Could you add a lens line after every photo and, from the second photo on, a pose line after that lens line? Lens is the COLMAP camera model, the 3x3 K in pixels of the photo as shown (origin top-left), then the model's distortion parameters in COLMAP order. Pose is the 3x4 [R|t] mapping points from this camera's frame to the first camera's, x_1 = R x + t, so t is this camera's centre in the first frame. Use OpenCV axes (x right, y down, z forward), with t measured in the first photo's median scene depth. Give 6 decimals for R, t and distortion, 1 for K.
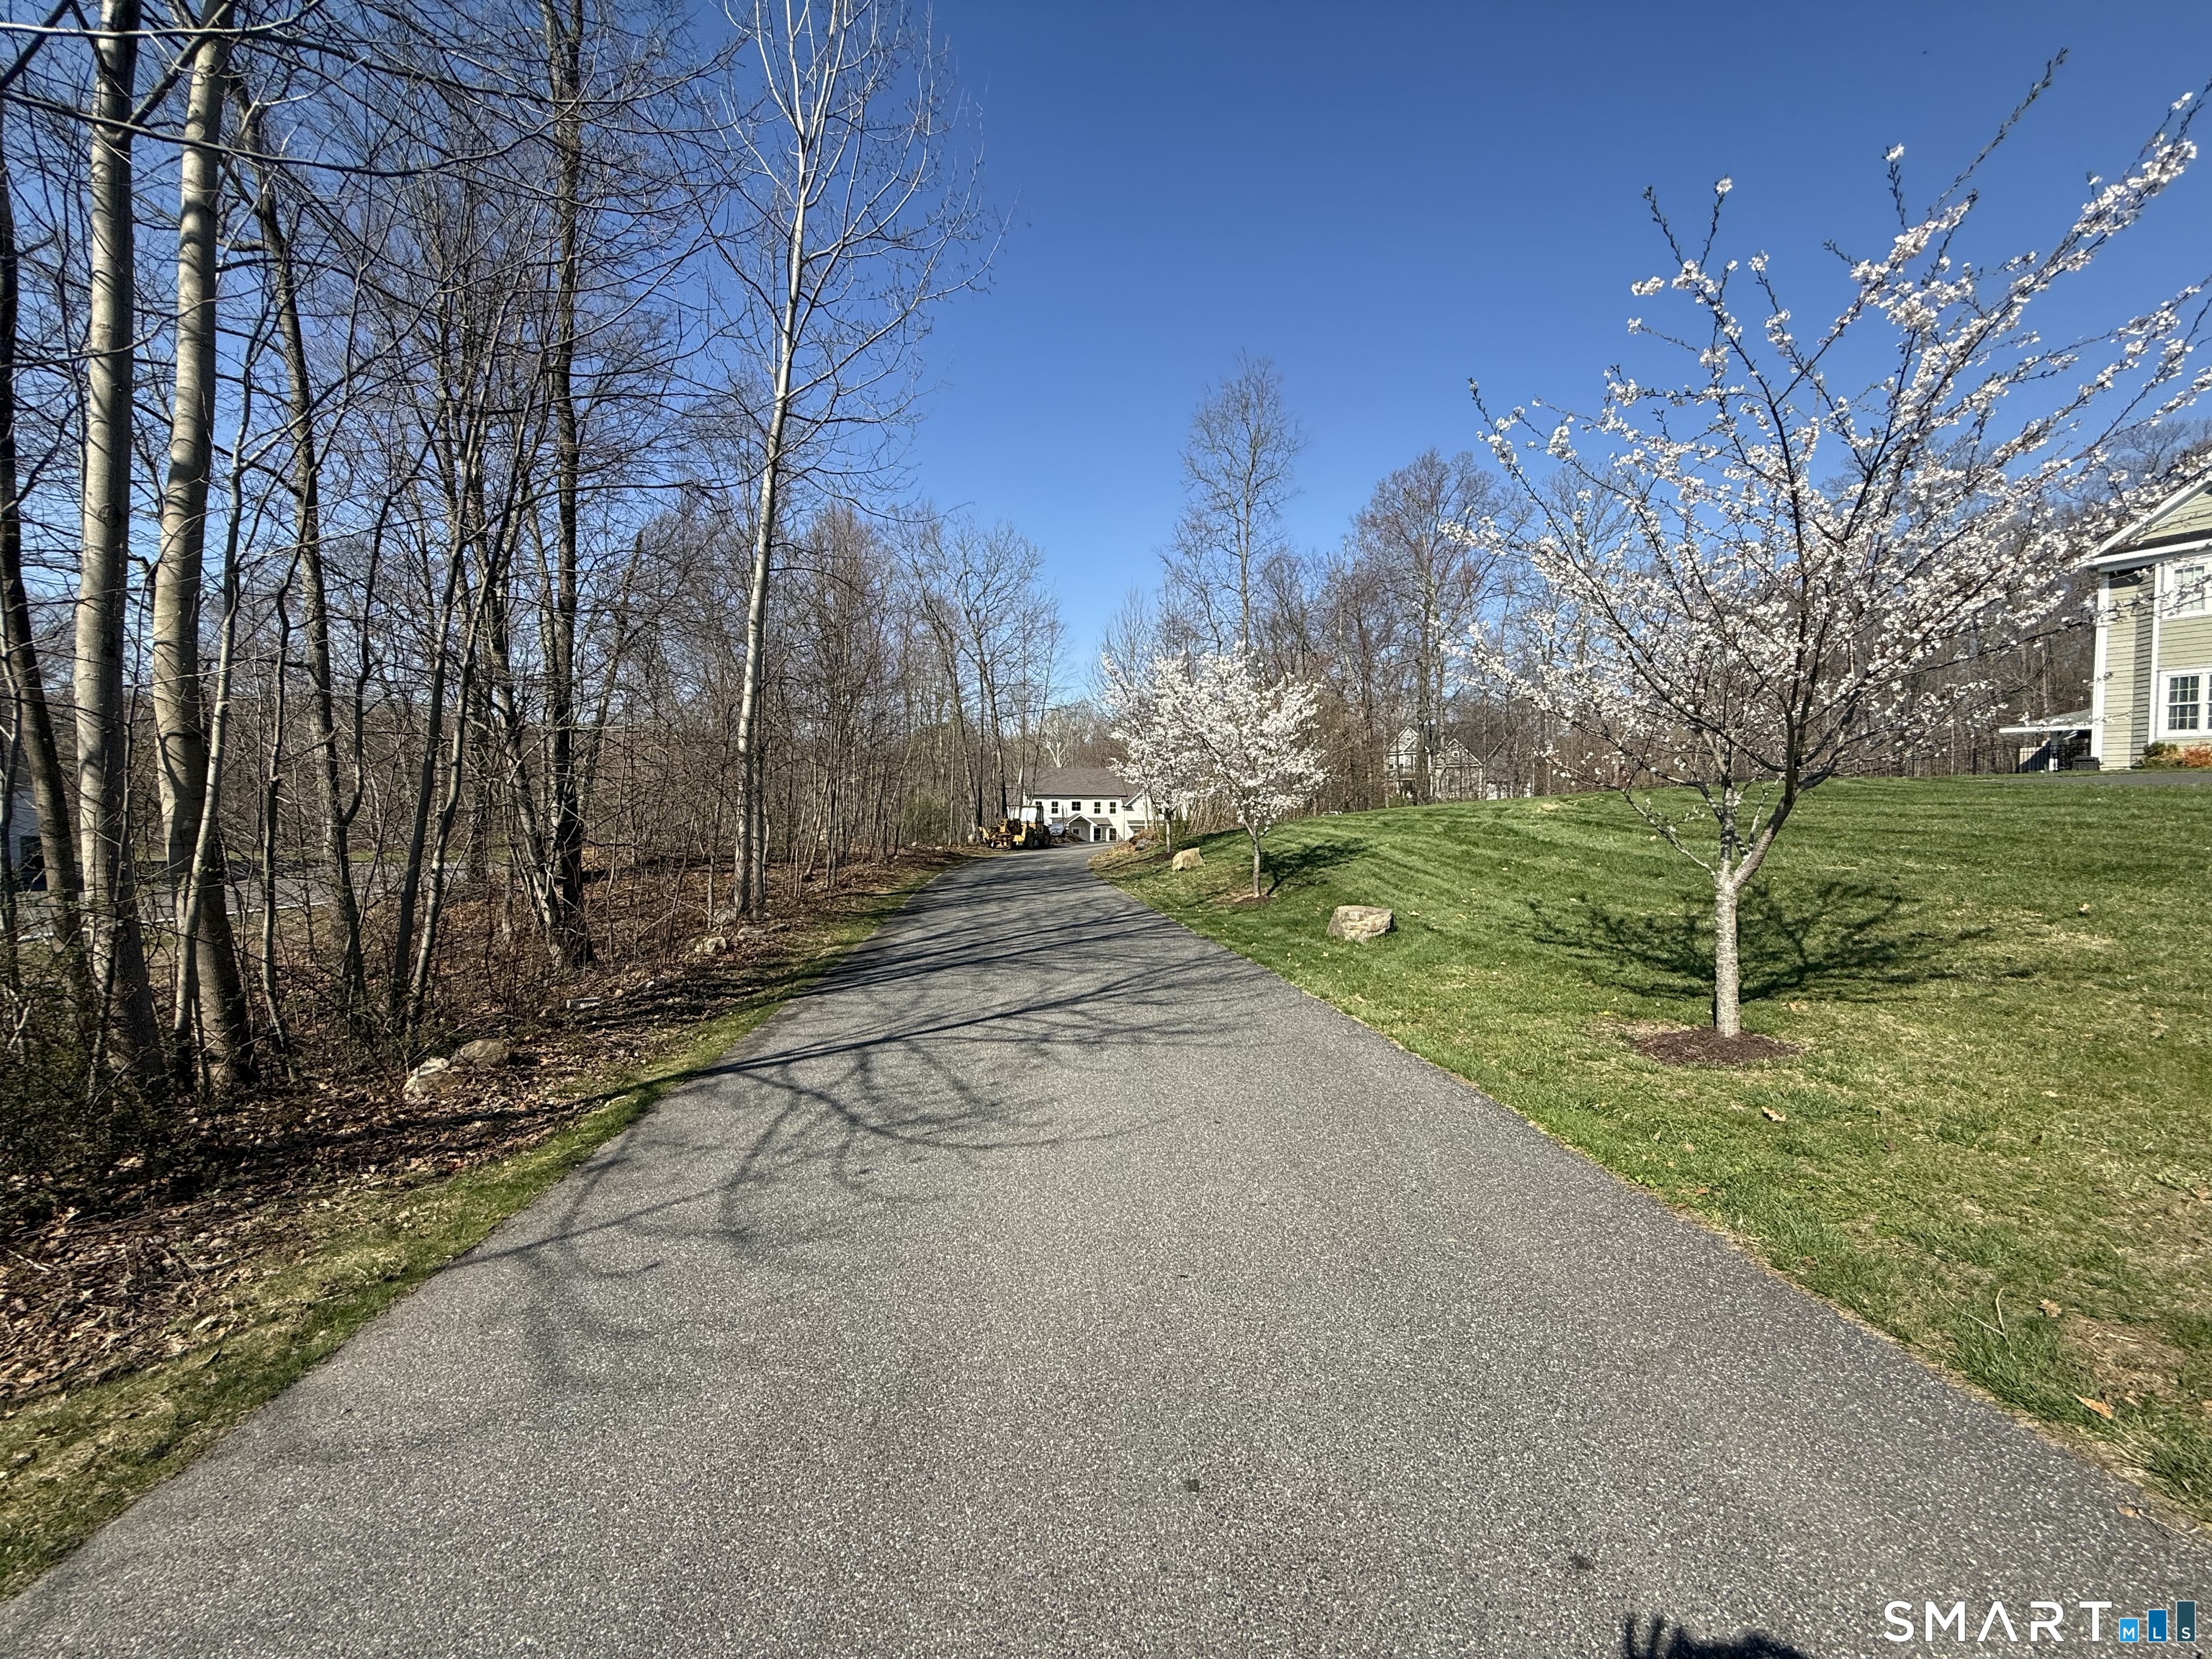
lens RADIAL K [[881.8, 0, 1104.8], [0, 881.8, 832.4], [0, 0, 1]] dist [0.000712, 0.000353]
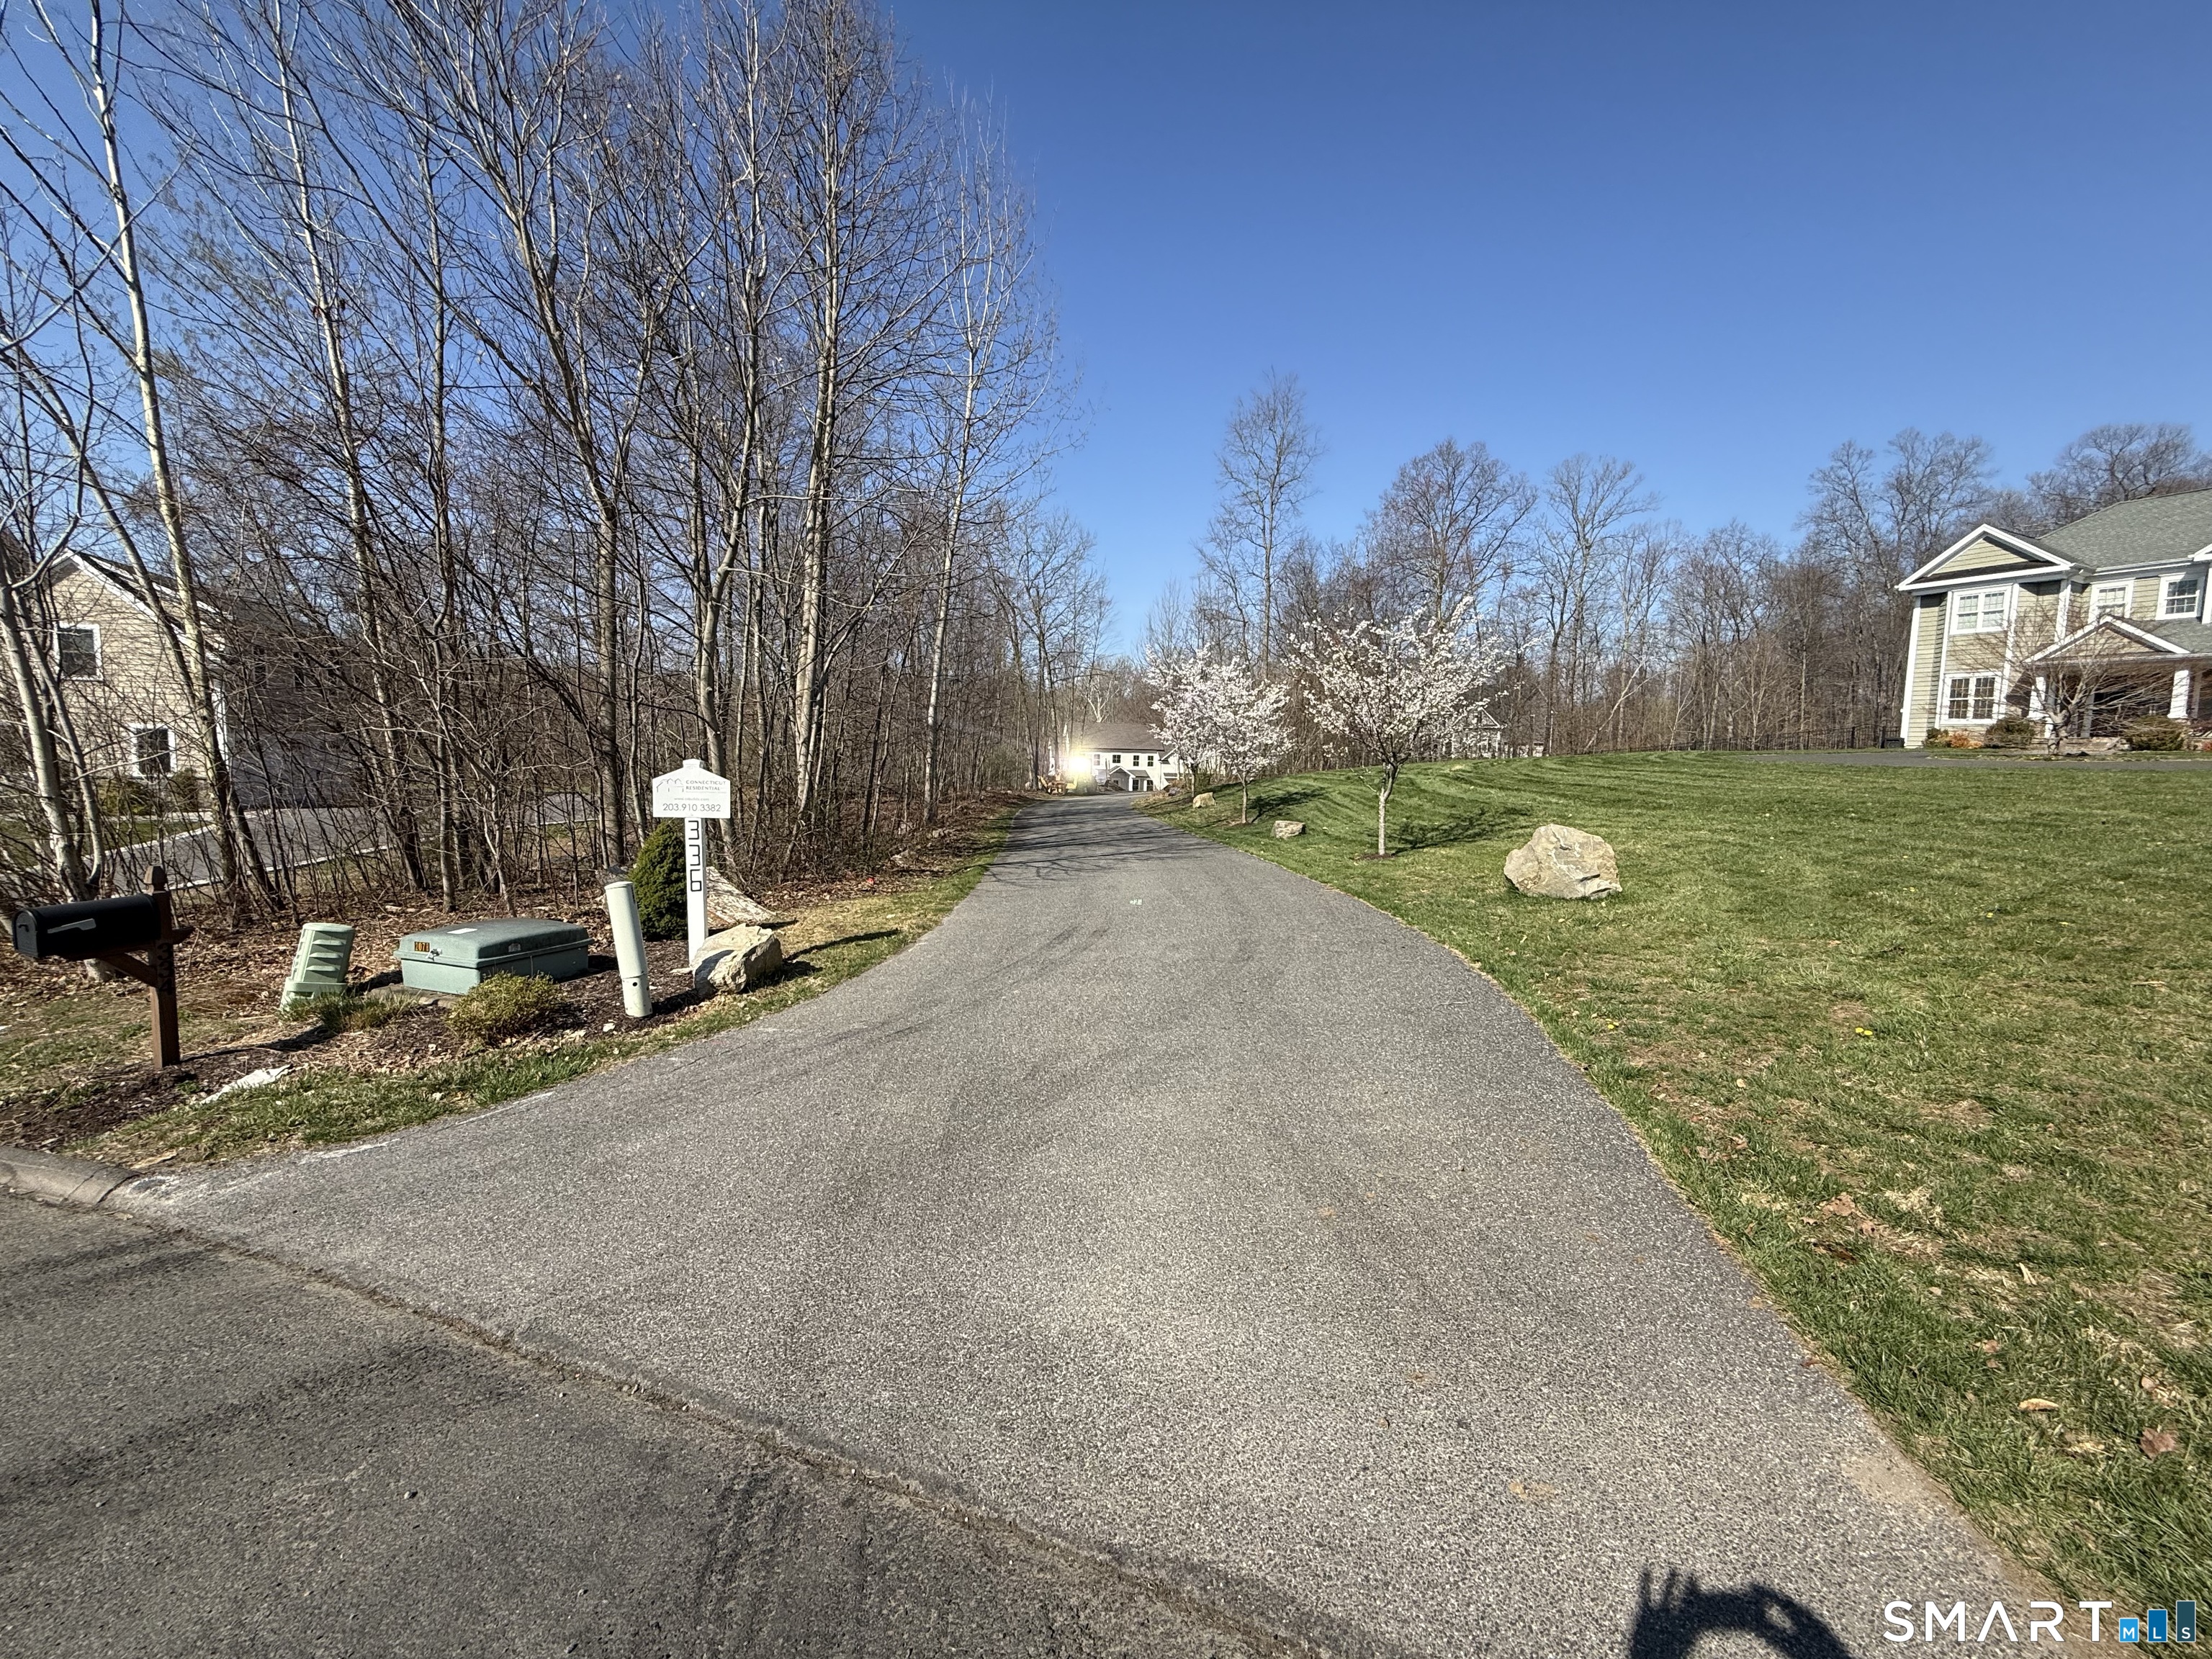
lens RADIAL K [[881.8, 0, 1104.8], [0, 881.8, 832.4], [0, 0, 1]] dist [0.000712, 0.000353]
pose [[0.998964, 0.021661, -0.040020, -0.003384], [-0.019465, 0.998325, 0.054481, 0.003873], [0.041133, -0.053646, 0.997712, -0.199483]]
